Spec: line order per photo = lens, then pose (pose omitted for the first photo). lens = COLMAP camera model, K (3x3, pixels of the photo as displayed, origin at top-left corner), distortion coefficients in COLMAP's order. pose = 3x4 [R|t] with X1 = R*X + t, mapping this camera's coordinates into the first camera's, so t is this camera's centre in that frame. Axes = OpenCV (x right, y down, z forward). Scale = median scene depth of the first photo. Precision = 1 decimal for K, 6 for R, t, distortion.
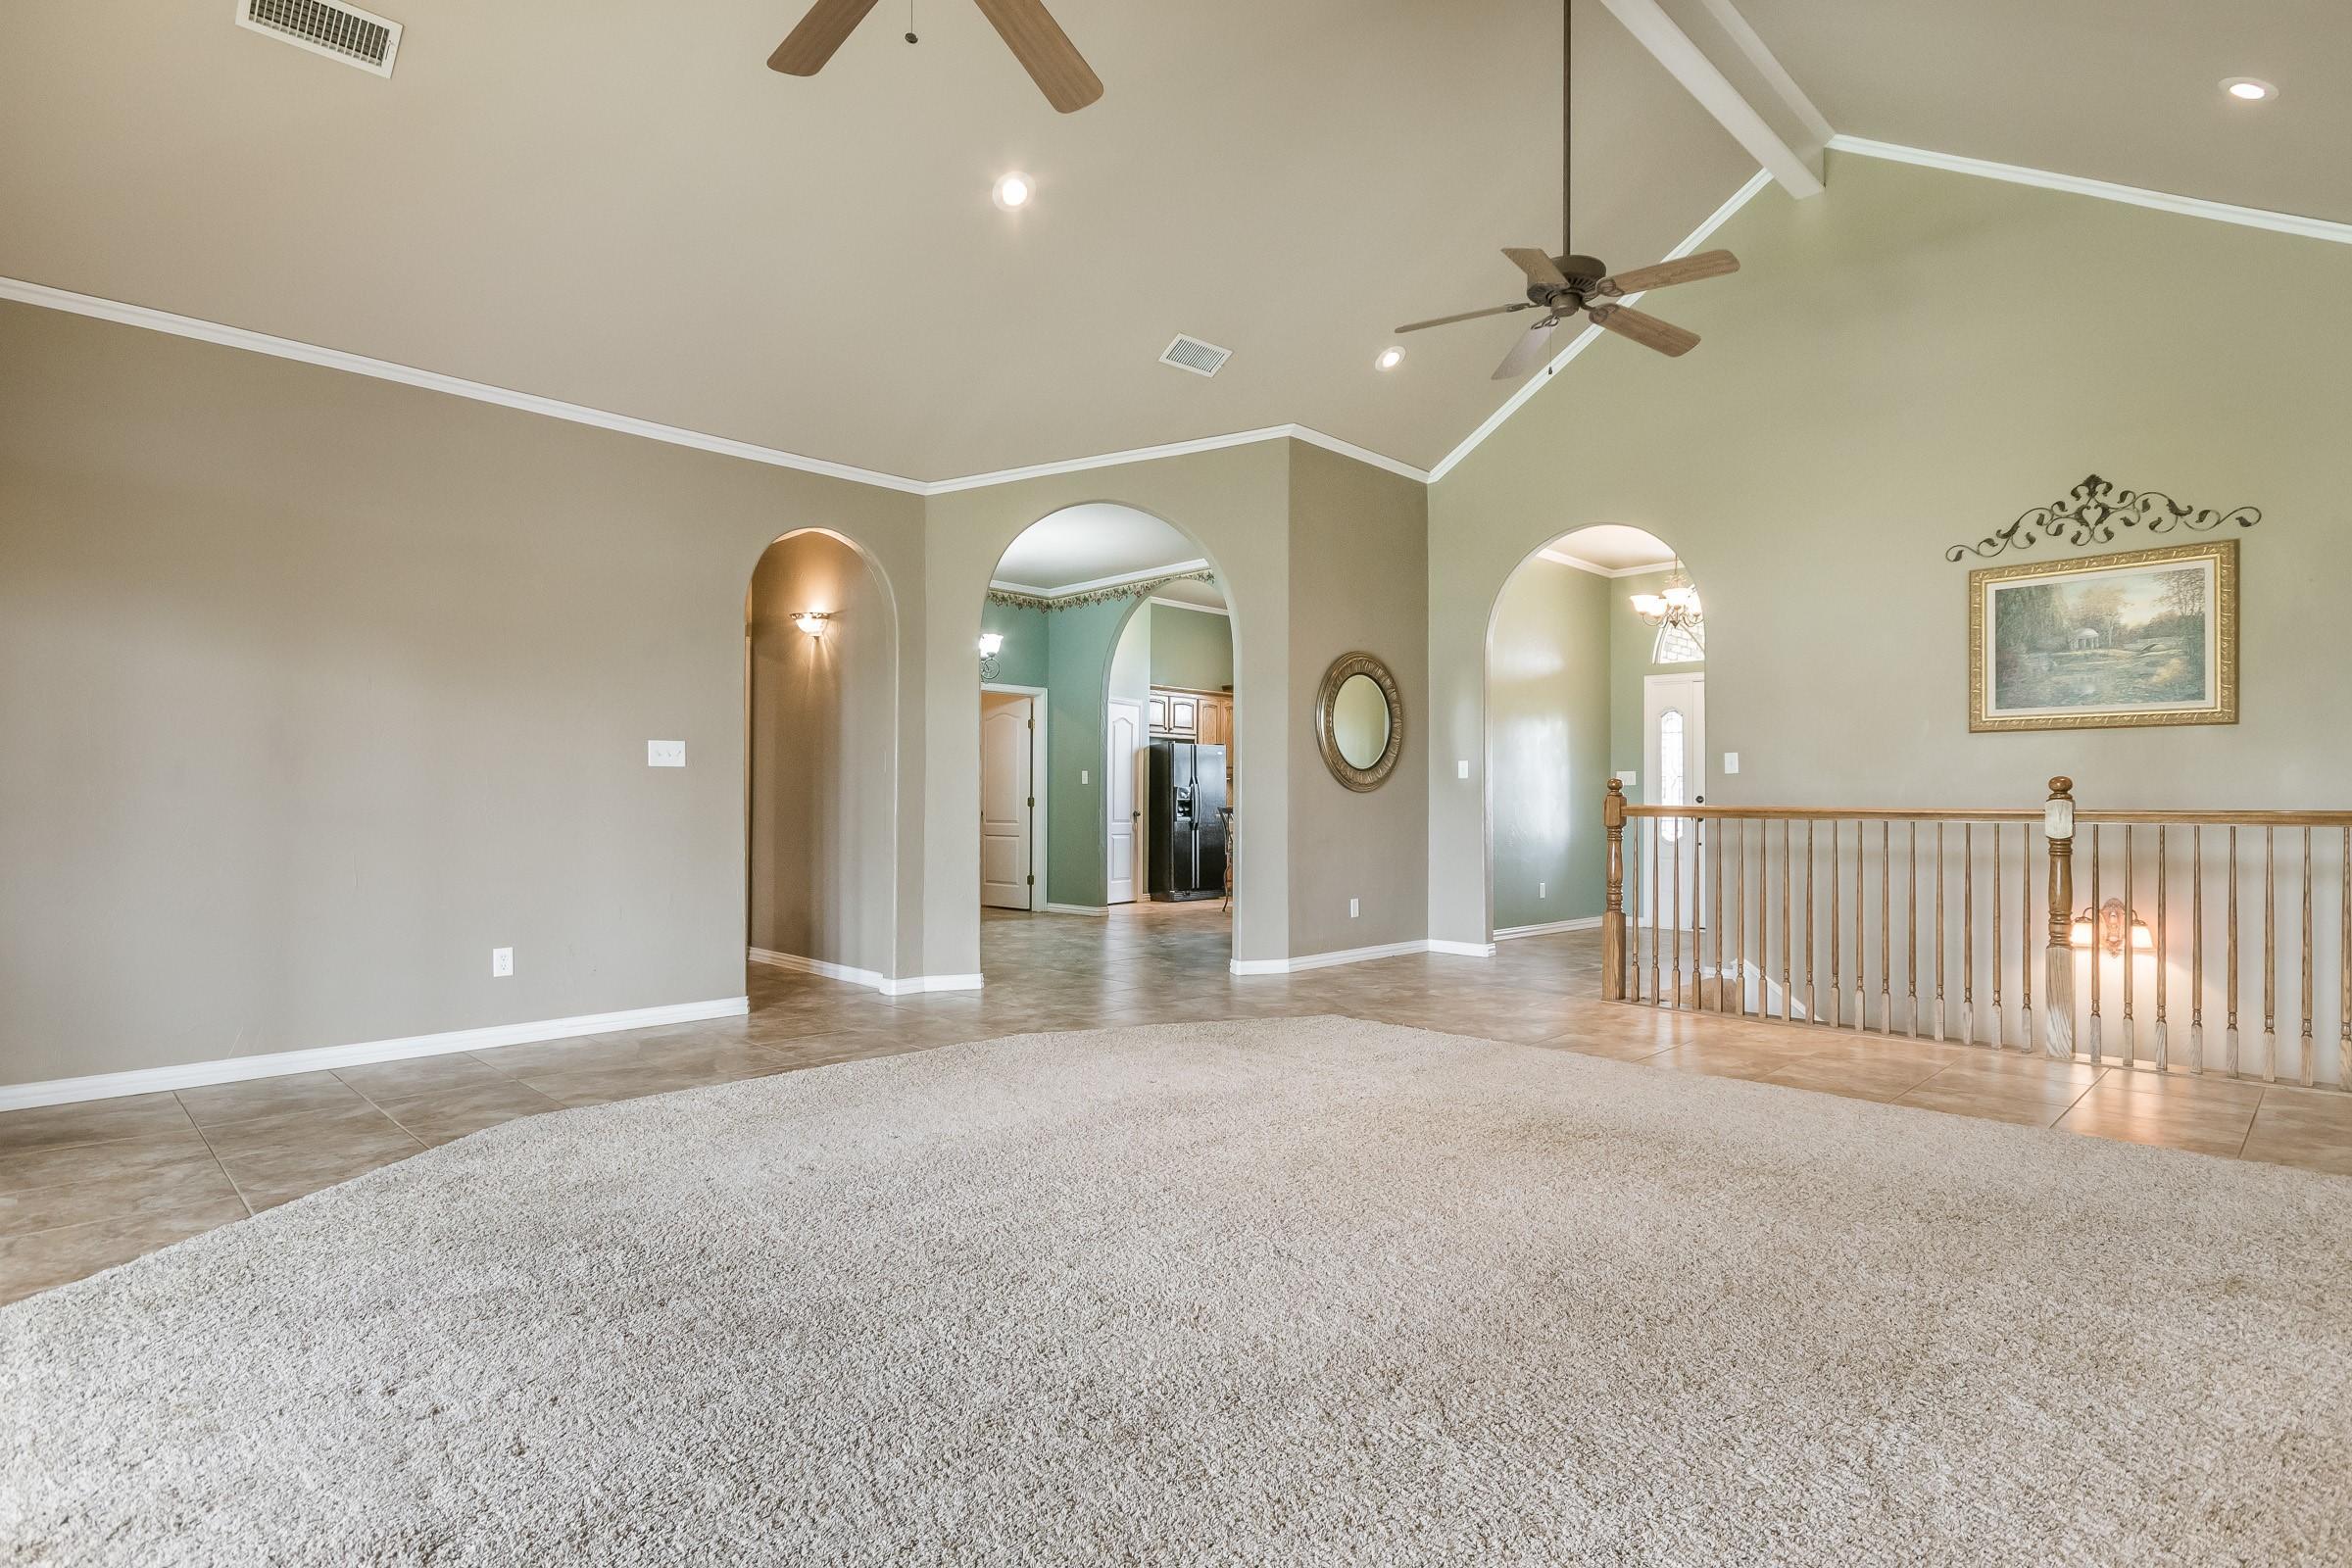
lens RADIAL K [[1198.7, 0, 1176.0], [0, 1198.7, 795.6], [0, 0, 1]] dist [0.000242, -0.000082]
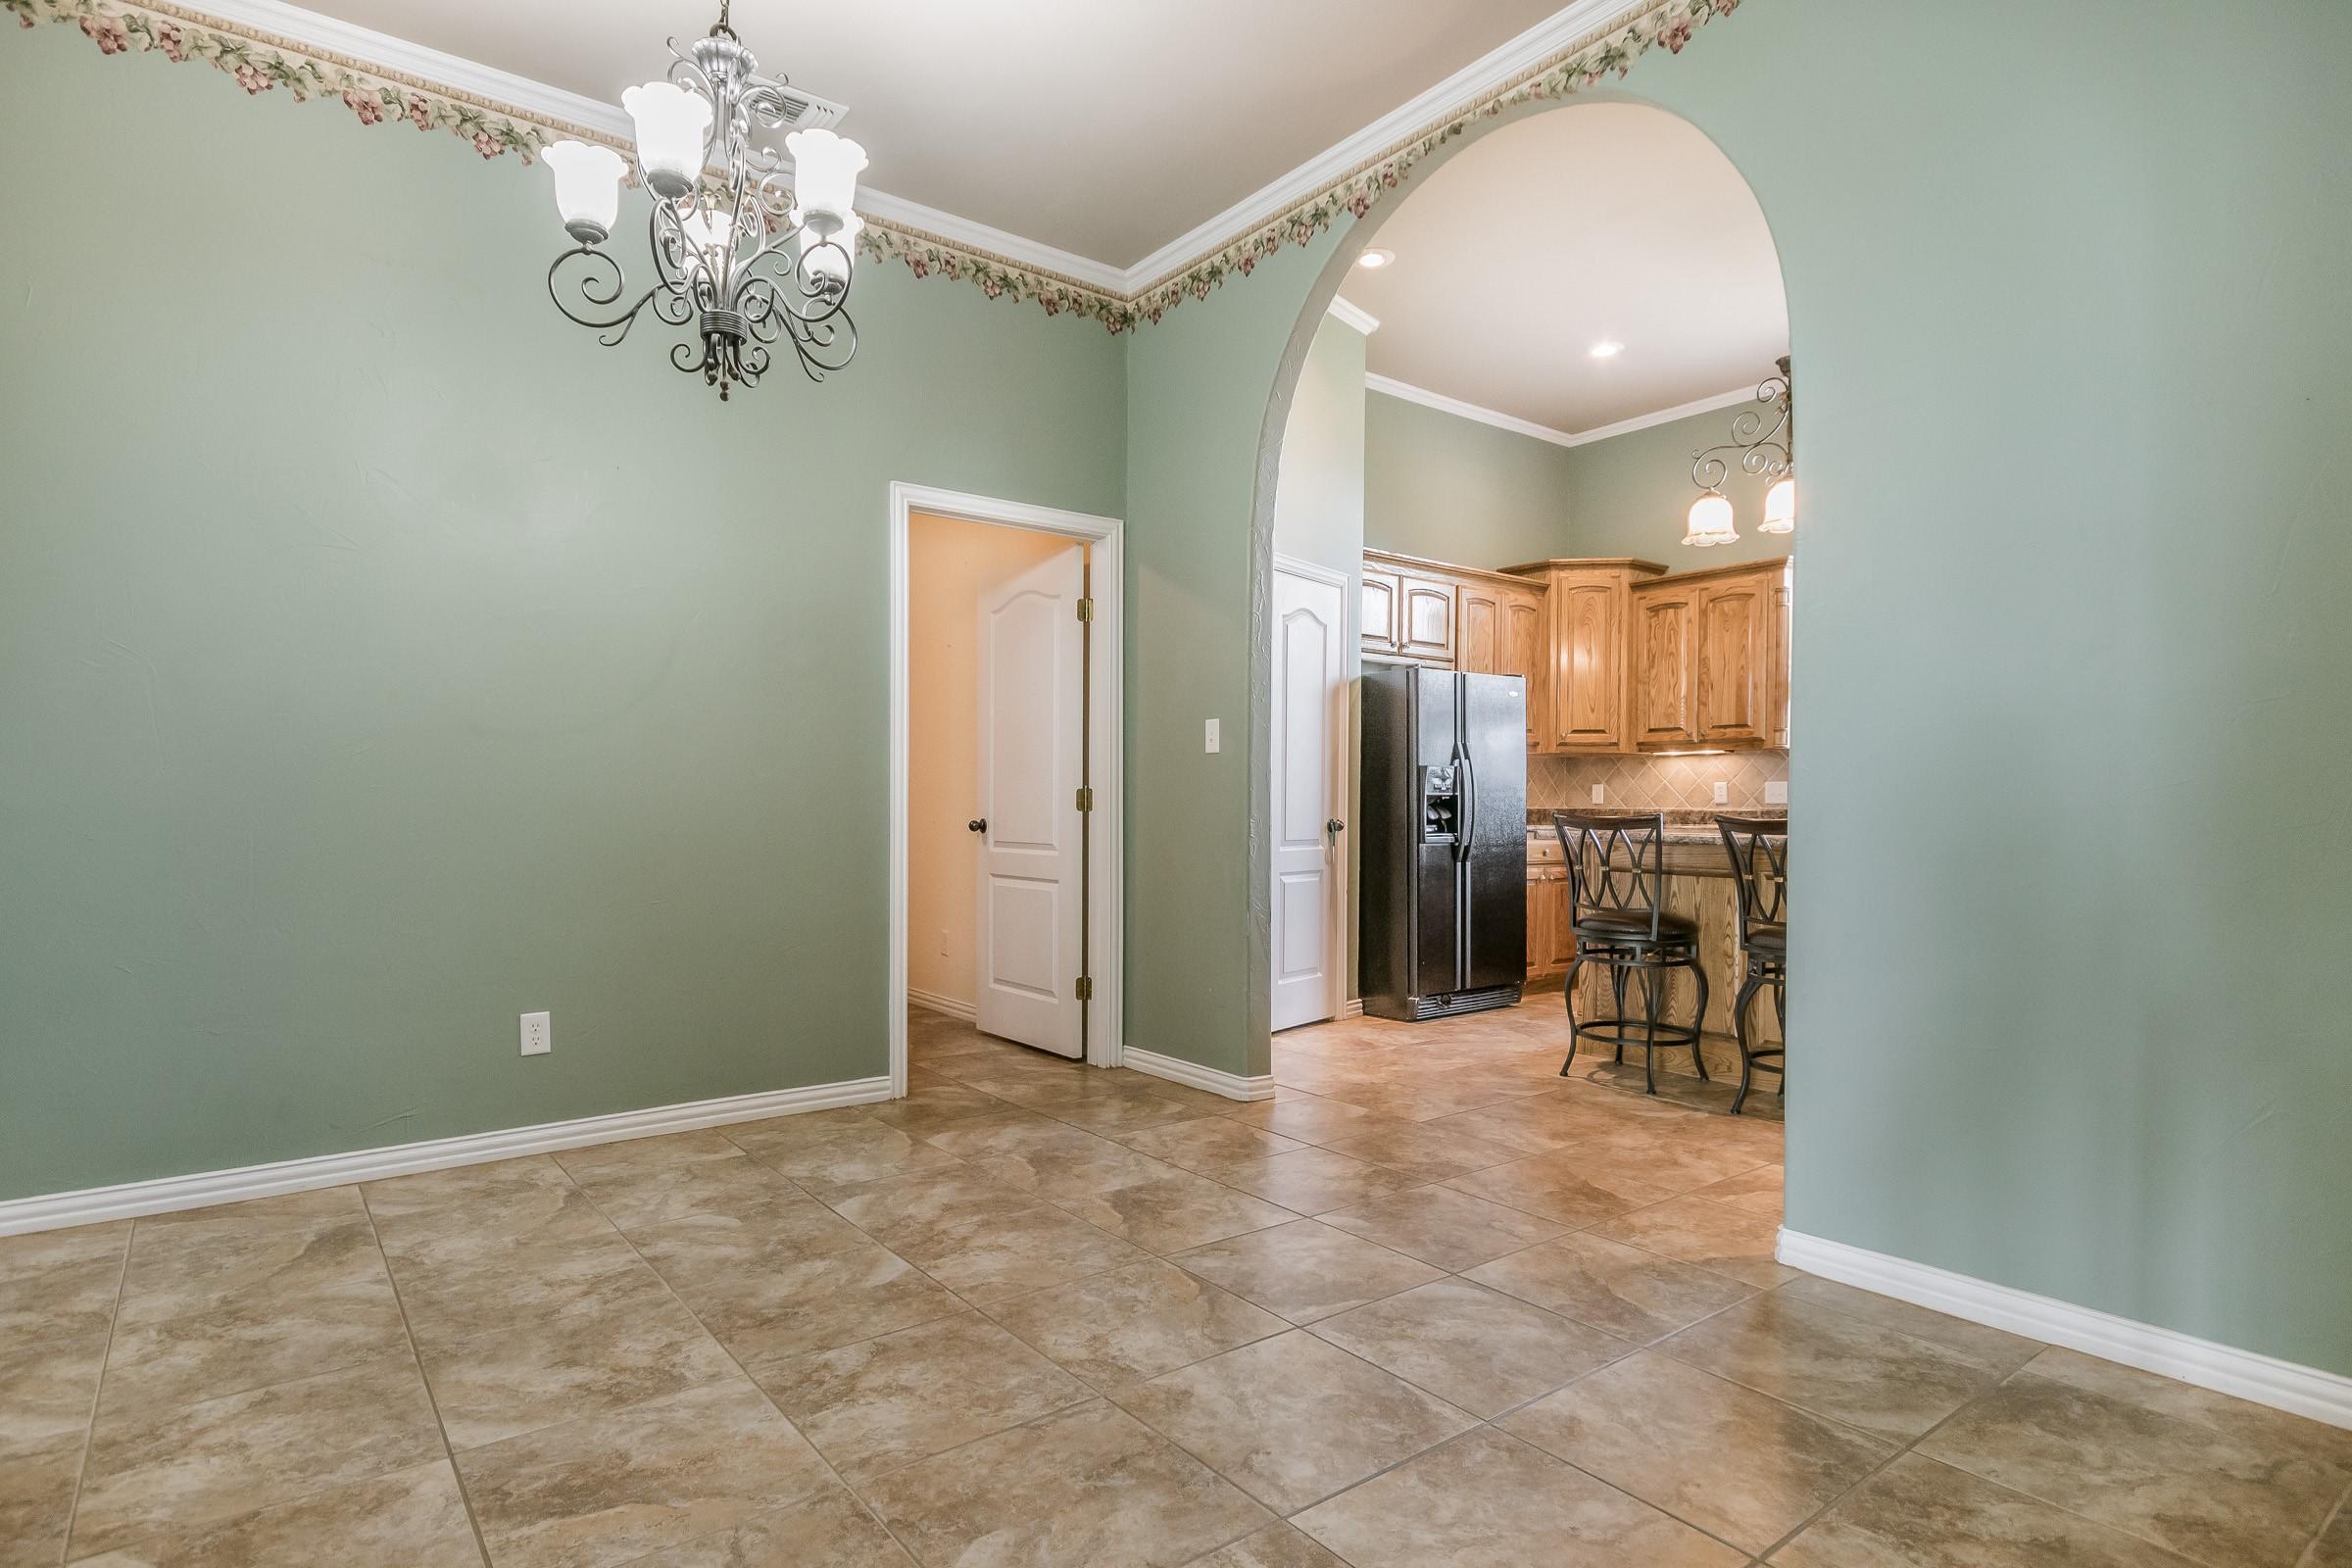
lens RADIAL K [[1198.7, 0, 1178.0], [0, 1198.7, 789.9], [0, 0, 1]] dist [0.000242, -0.000082]
pose [[0.991535, 0.000637, -0.129835, -0.032680], [-0.000887, 0.999998, -0.001873, 0.002555], [0.129833, 0.001973, 0.991534, 0.543271]]
